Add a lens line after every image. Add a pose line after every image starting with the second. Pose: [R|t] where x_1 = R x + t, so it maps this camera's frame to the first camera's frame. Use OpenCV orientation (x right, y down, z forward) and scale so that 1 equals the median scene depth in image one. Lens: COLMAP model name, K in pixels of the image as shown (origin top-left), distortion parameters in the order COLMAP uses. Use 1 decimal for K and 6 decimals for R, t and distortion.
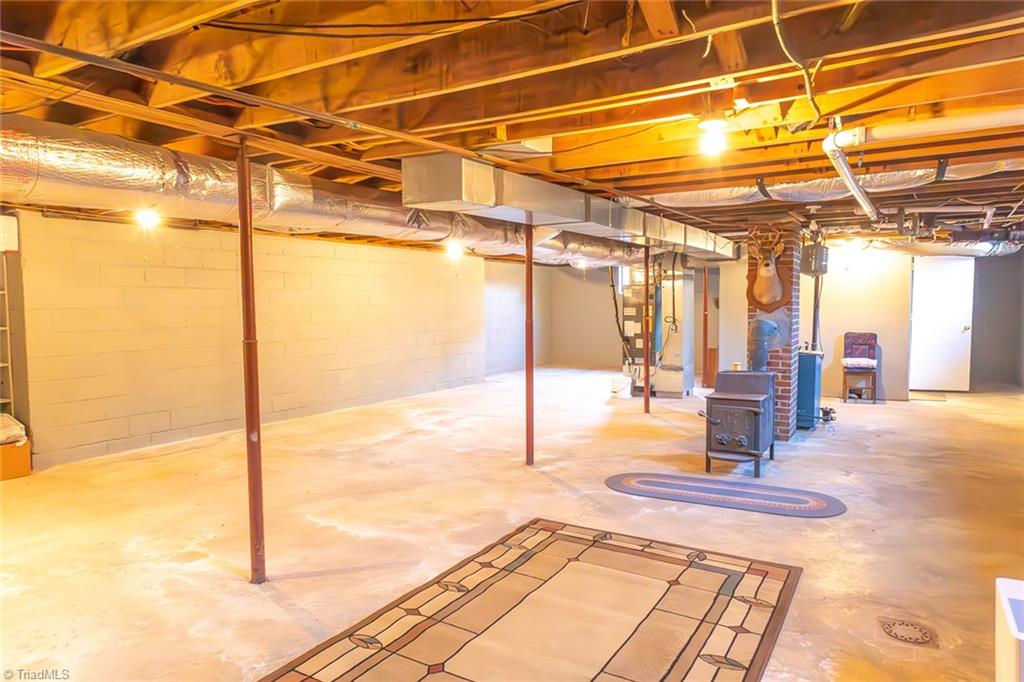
lens RADIAL K [[665.2, 0, 512.0], [0, 665.2, 341.0], [0, 0, 1]] dist [0.000519, 0.003595]
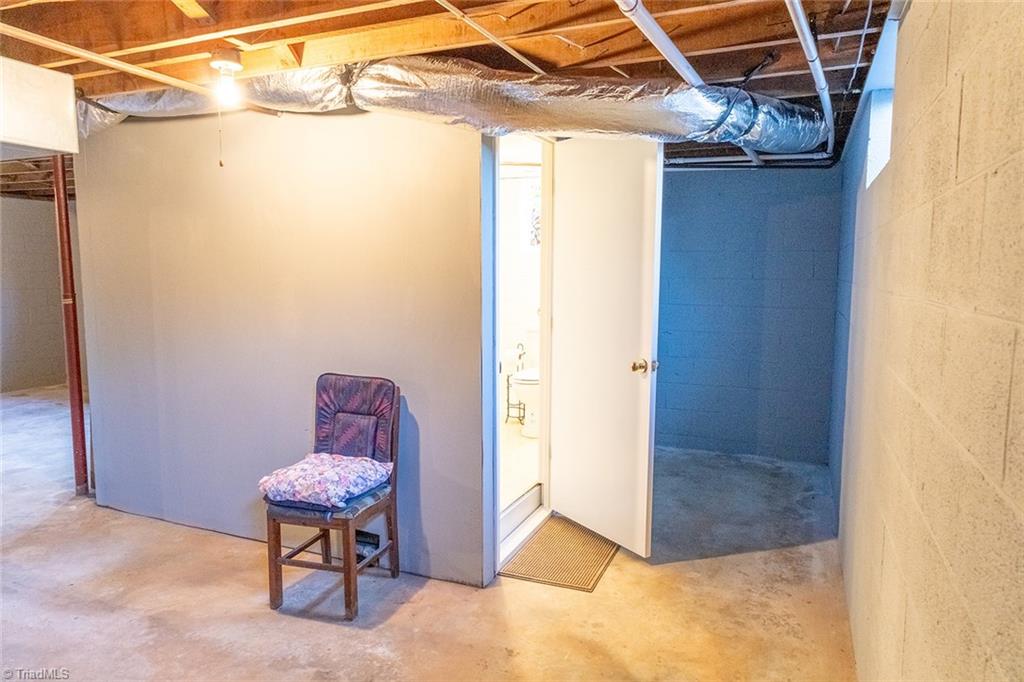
lens RADIAL K [[665.2, 0, 512.0], [0, 665.2, 341.0], [0, 0, 1]] dist [0.000519, 0.003595]
pose [[0.991127, 0.001079, 0.132916, 0.559032], [-0.007260, 0.998914, 0.046029, -0.045707], [-0.132722, -0.046585, 0.990058, 0.672689]]
